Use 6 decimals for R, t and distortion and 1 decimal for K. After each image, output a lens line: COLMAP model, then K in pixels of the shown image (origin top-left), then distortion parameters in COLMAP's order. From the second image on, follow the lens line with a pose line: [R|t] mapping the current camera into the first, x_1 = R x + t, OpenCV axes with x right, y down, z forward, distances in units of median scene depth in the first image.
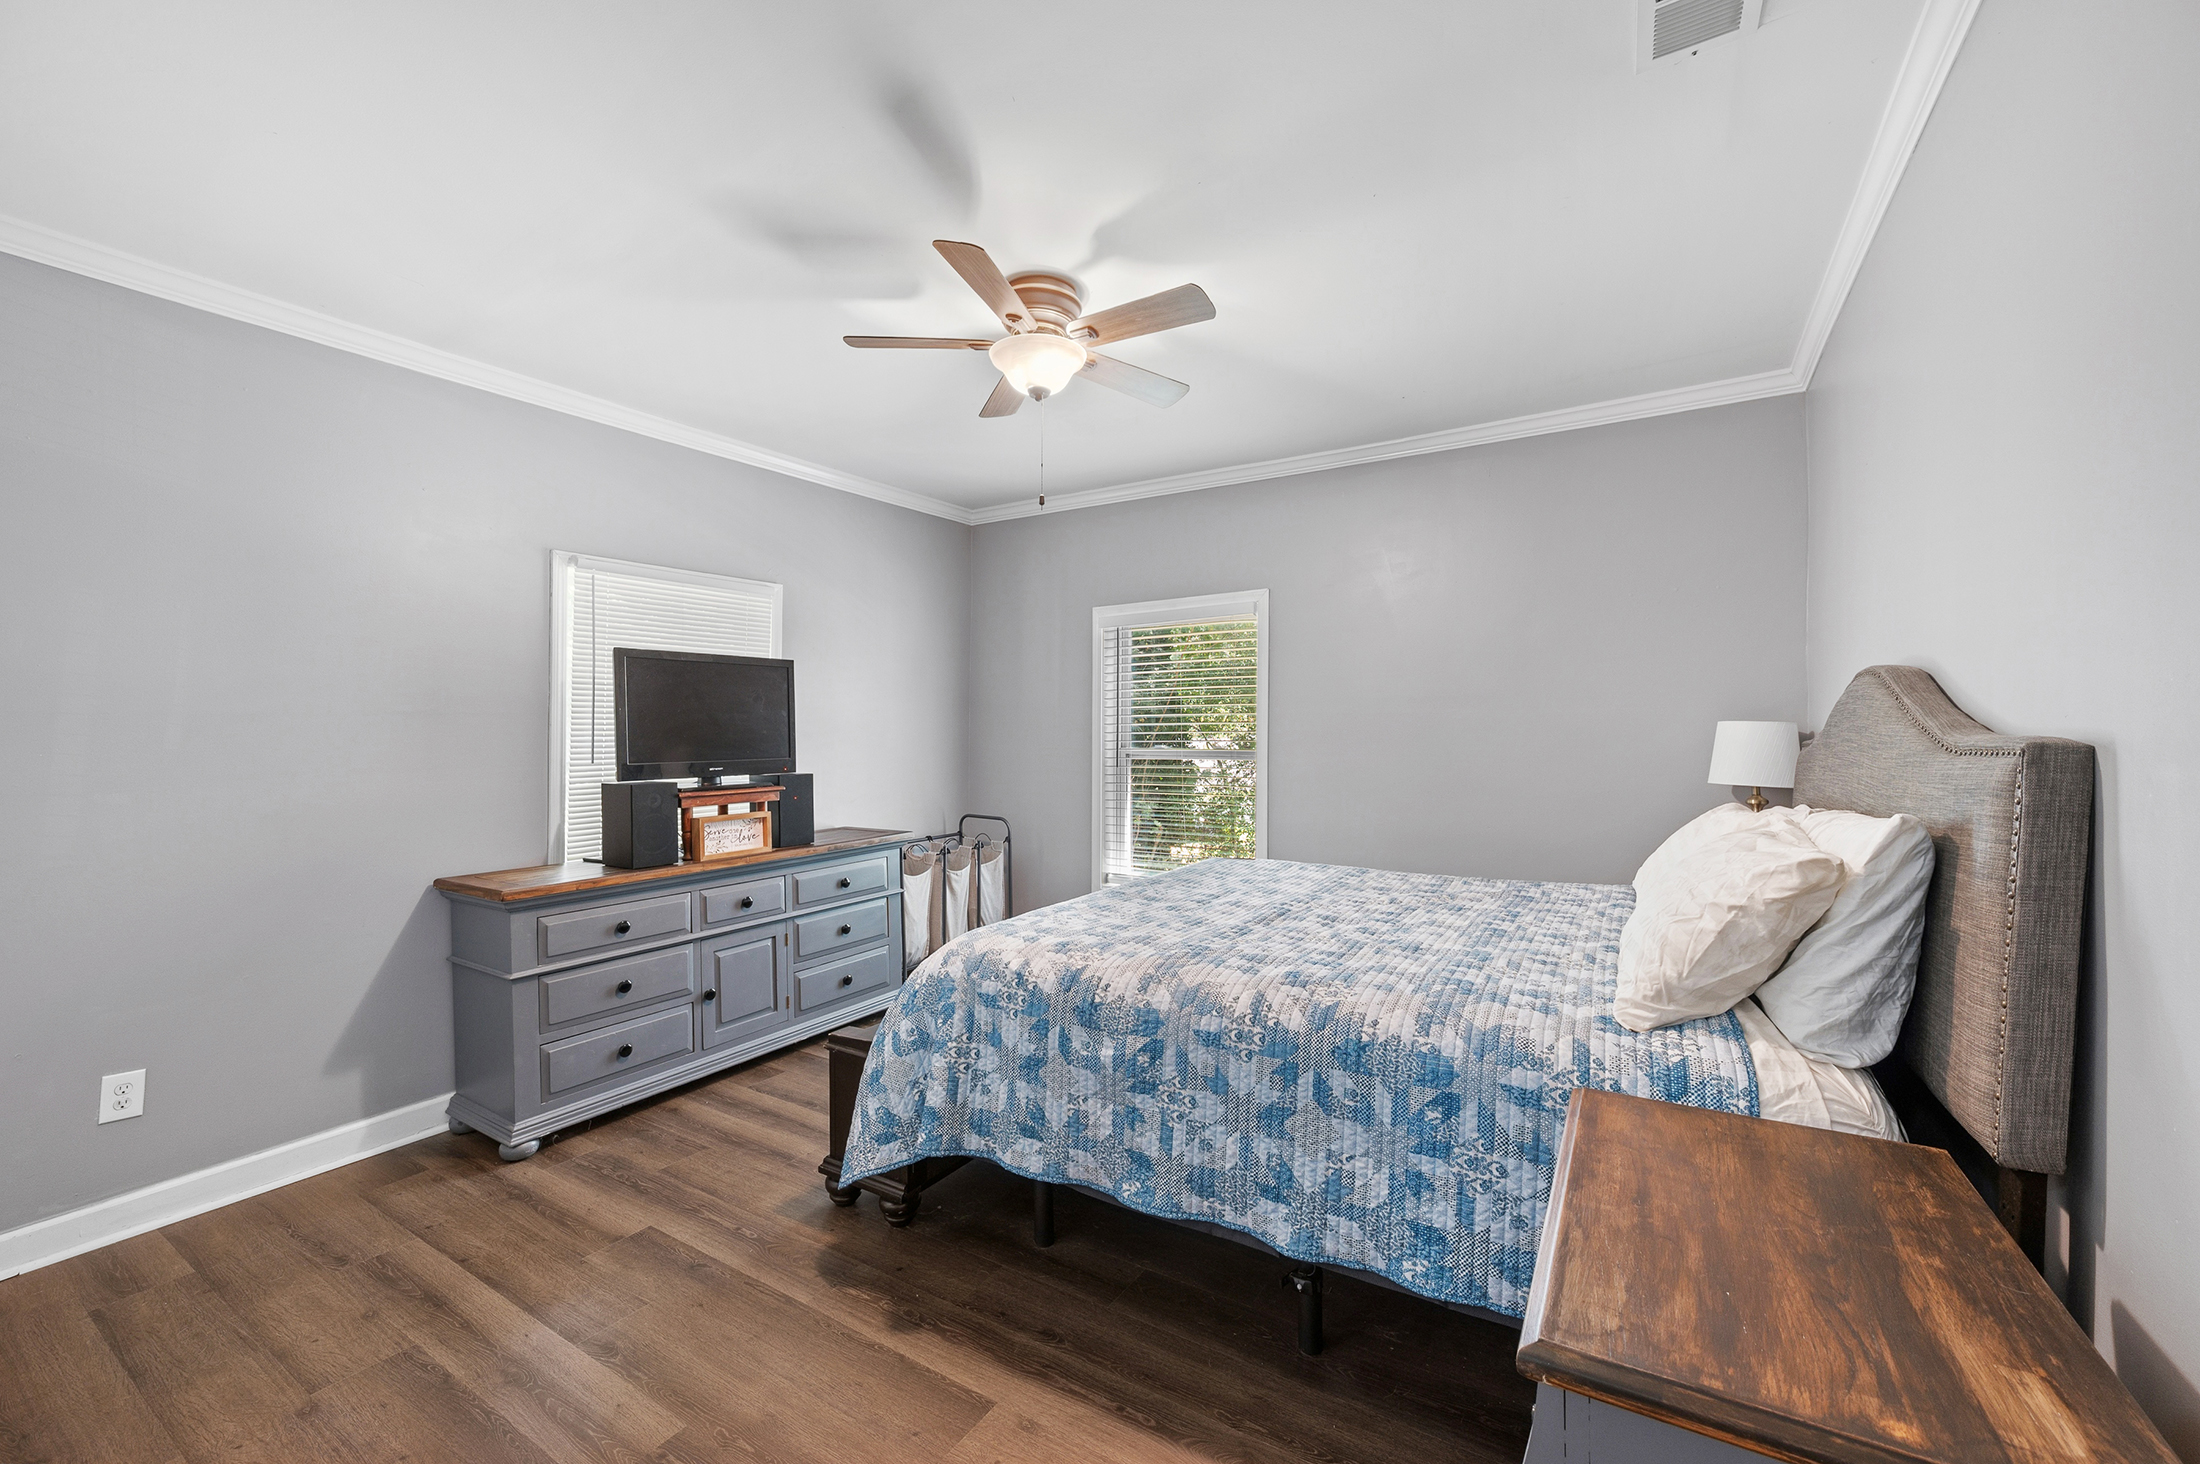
lens RADIAL K [[874.3, 0, 1094.8], [0, 874.3, 728.7], [0, 0, 1]] dist [-0.021281, -0.000001]
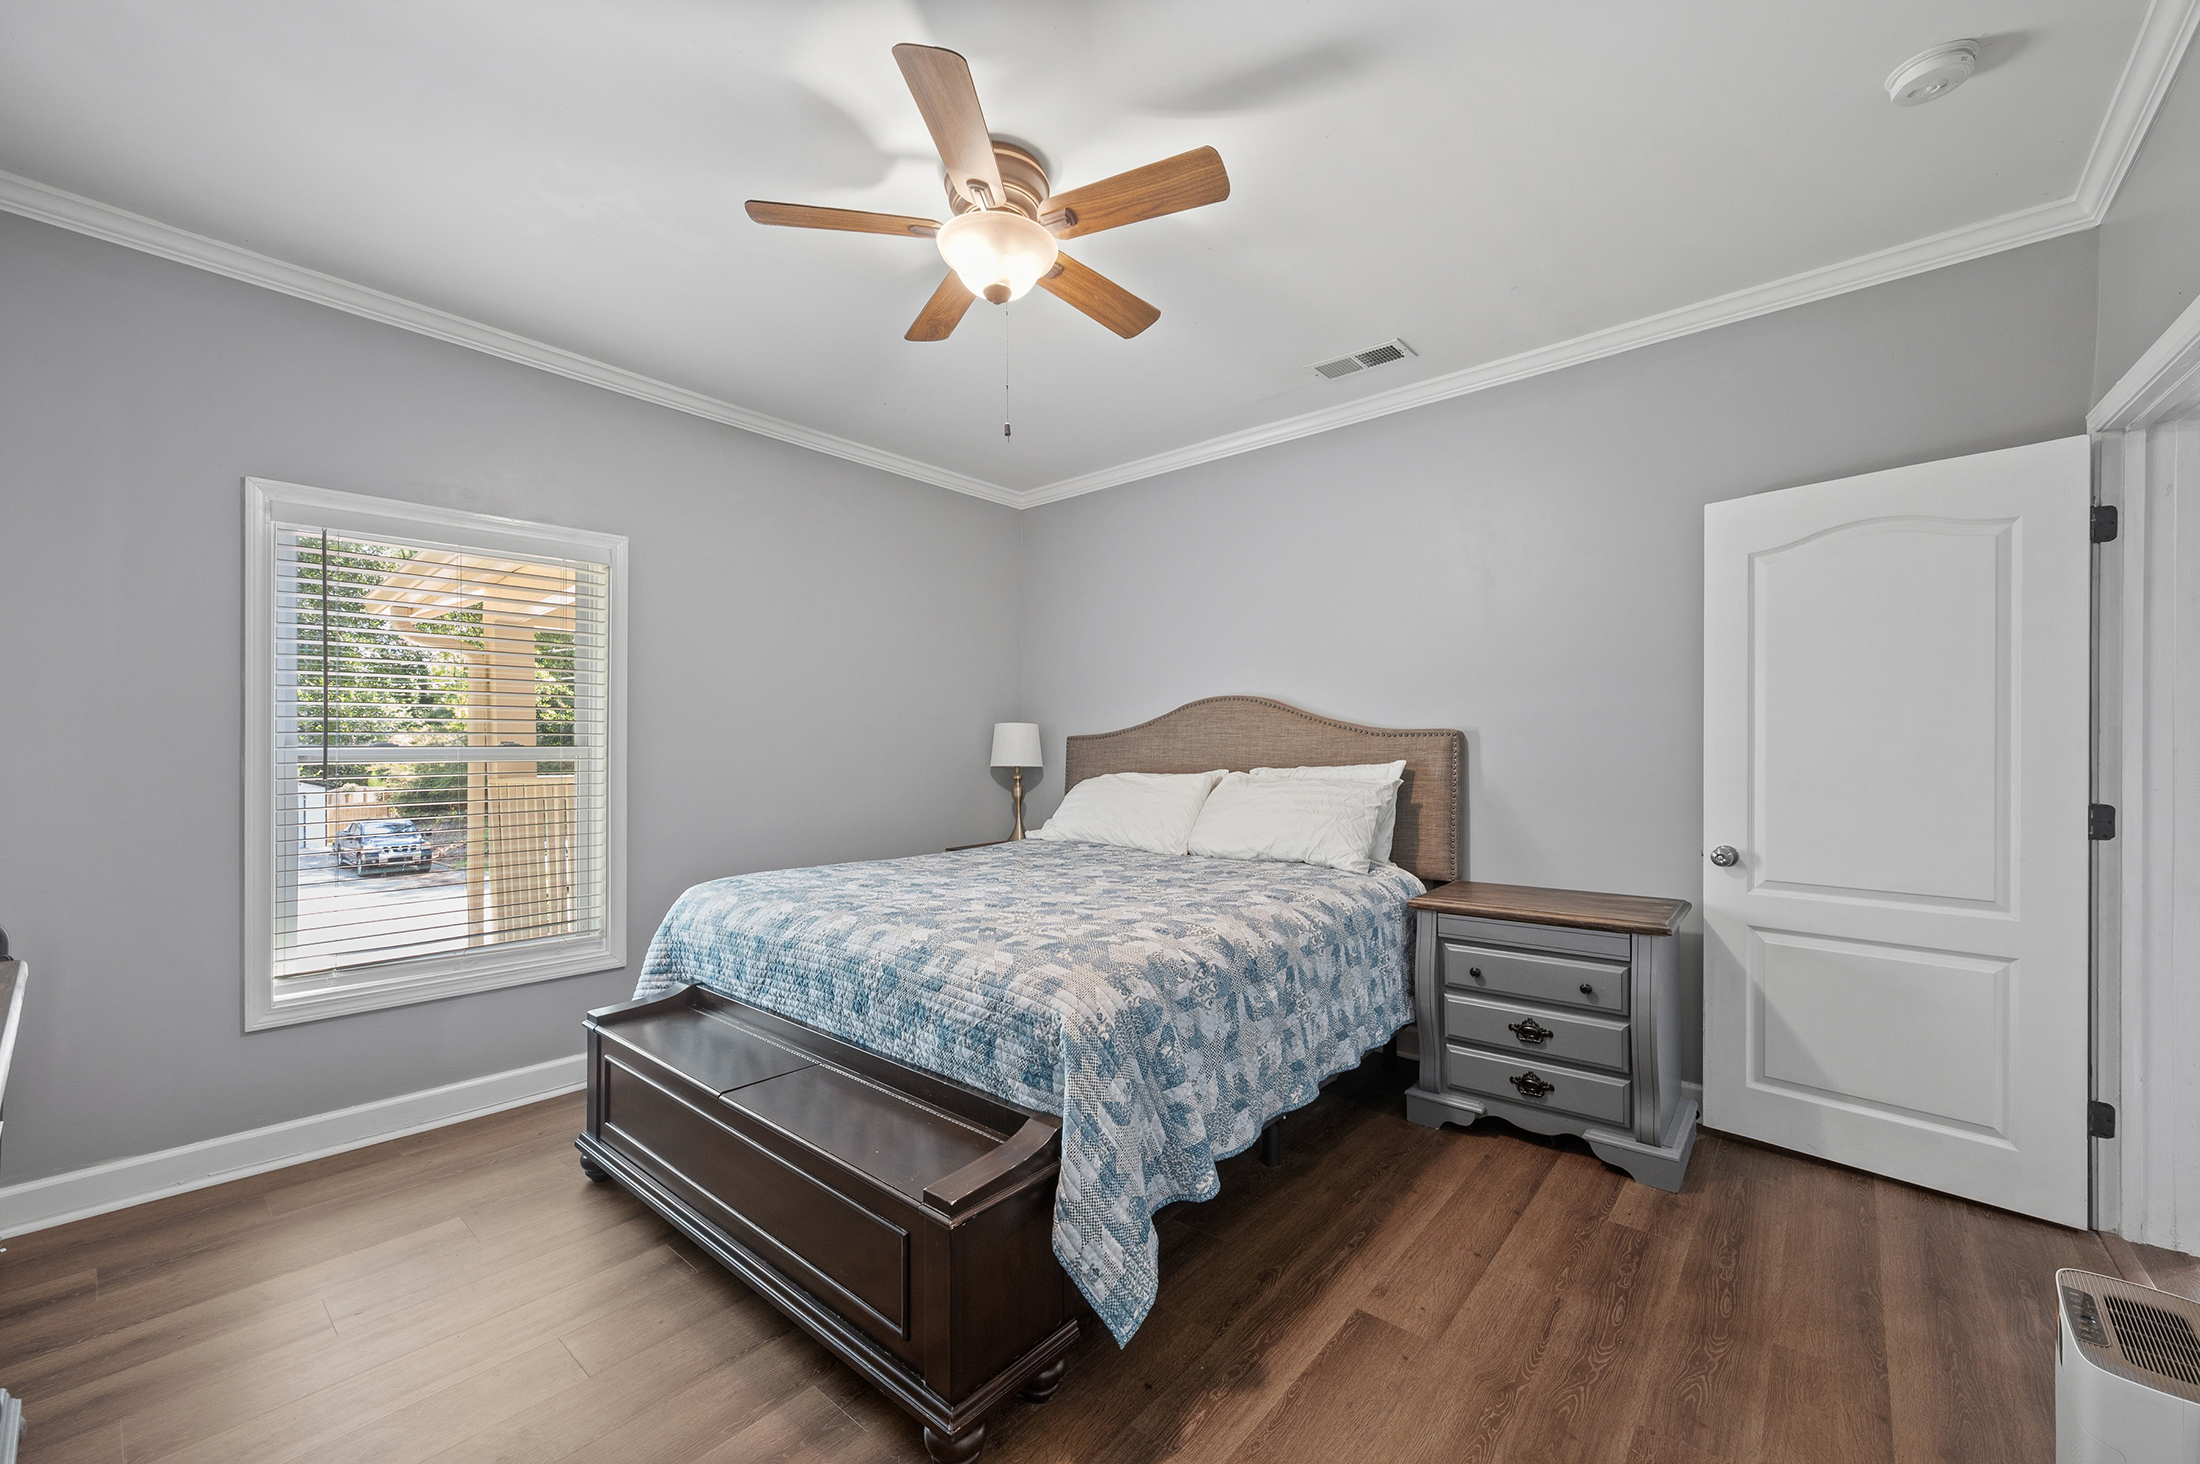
lens RADIAL K [[874.3, 0, 1092.2], [0, 874.3, 744.5], [0, 0, 1]] dist [-0.021281, -0.000001]
pose [[0.143186, 0.001482, 0.989695, -1.201273], [-0.007610, 0.999971, -0.000397, 0.046322], [-0.989667, -0.007475, 0.143193, 1.115388]]
